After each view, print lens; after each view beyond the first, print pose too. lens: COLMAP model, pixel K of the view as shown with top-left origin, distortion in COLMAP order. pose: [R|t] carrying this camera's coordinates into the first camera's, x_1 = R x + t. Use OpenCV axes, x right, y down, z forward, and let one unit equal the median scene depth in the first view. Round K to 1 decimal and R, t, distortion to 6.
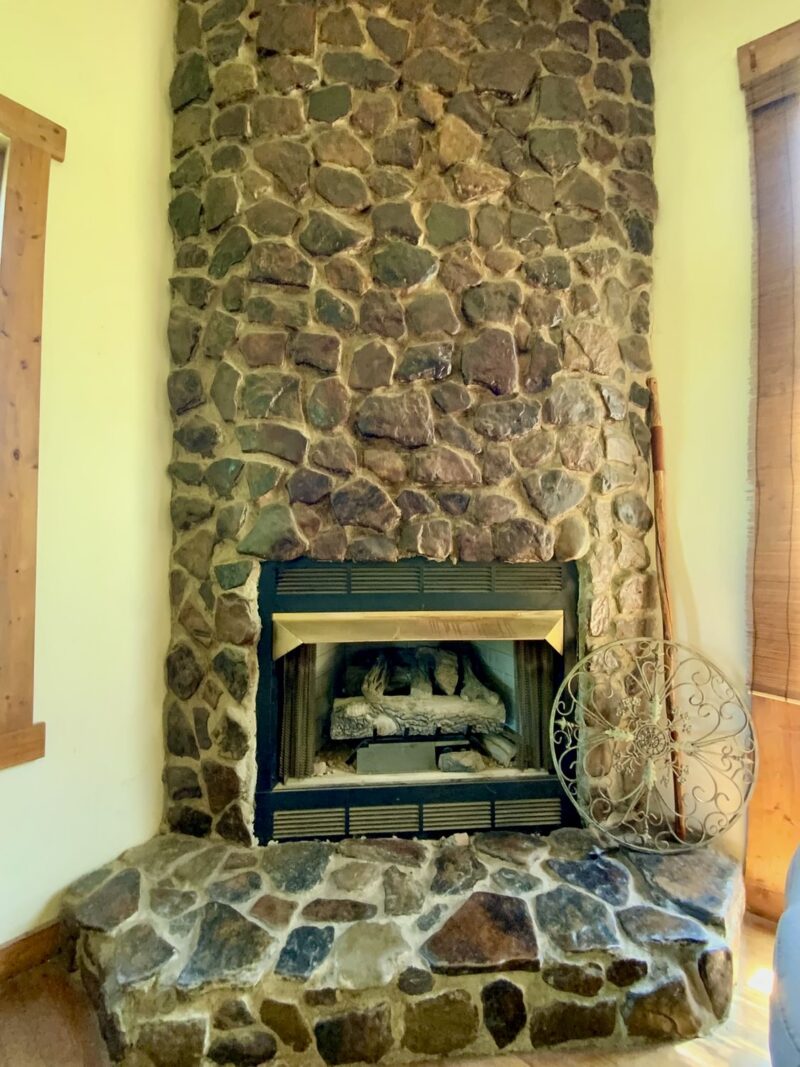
lens RADIAL K [[429.2, 0, 400.0], [0, 429.2, 533.5], [0, 0, 1]] dist [0.023773, -0.020475]
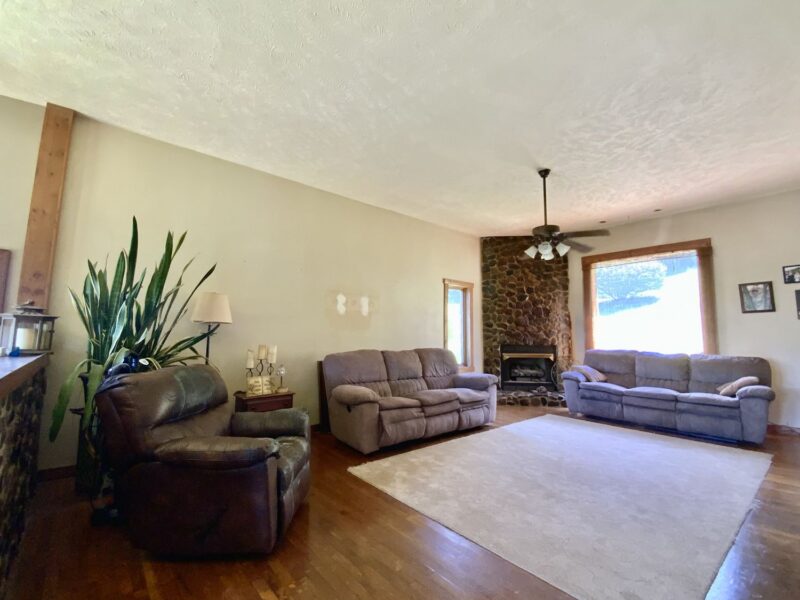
lens RADIAL K [[359.5, 0, 383.0], [0, 359.5, 298.4], [0, 0, 1]] dist [-0.000657, -0.000999]
pose [[0.980685, -0.018265, -0.194737, -0.951926], [0.000929, 0.996054, -0.088744, -0.142208], [0.195590, 0.086849, 0.976833, -4.417239]]
